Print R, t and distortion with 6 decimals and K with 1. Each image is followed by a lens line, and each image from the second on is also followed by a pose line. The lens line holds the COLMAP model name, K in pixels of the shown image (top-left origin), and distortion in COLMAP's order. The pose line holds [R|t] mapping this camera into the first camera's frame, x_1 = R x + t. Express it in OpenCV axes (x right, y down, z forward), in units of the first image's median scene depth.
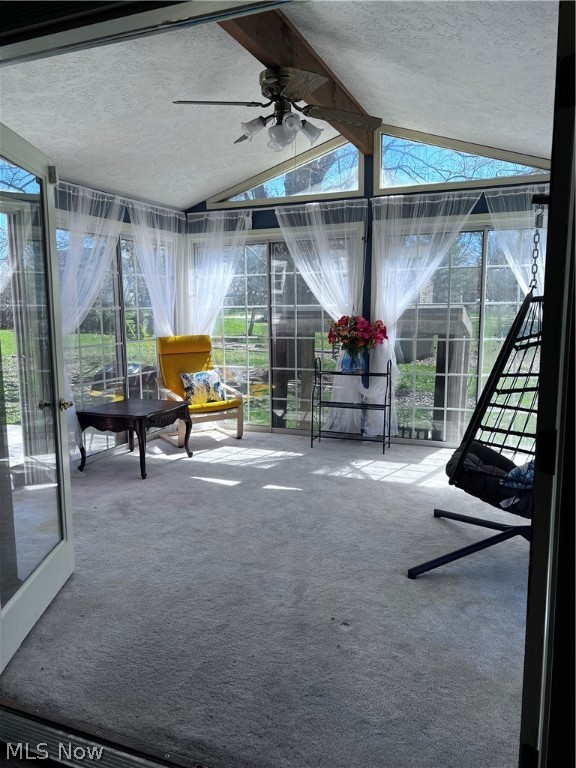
lens RADIAL K [[584.9, 0, 290.3], [0, 584.9, 386.9], [0, 0, 1]] dist [0.040283, -0.022371]
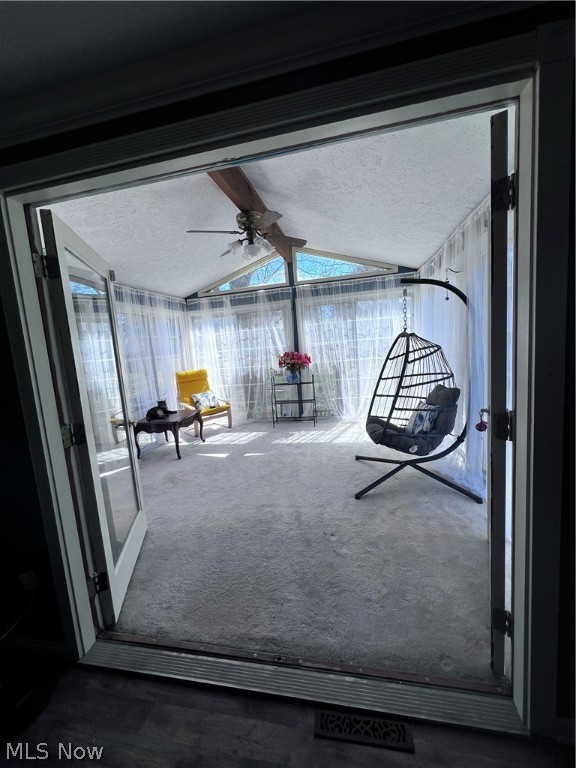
lens RADIAL K [[309.5, 0, 285.2], [0, 309.5, 381.7], [0, 0, 1]] dist [0.008504, 0.000159]
pose [[0.980765, -0.089916, 0.173248, -0.104831], [0.094826, 0.995288, -0.020258, -0.016545], [-0.170610, 0.036297, 0.984670, 0.099887]]
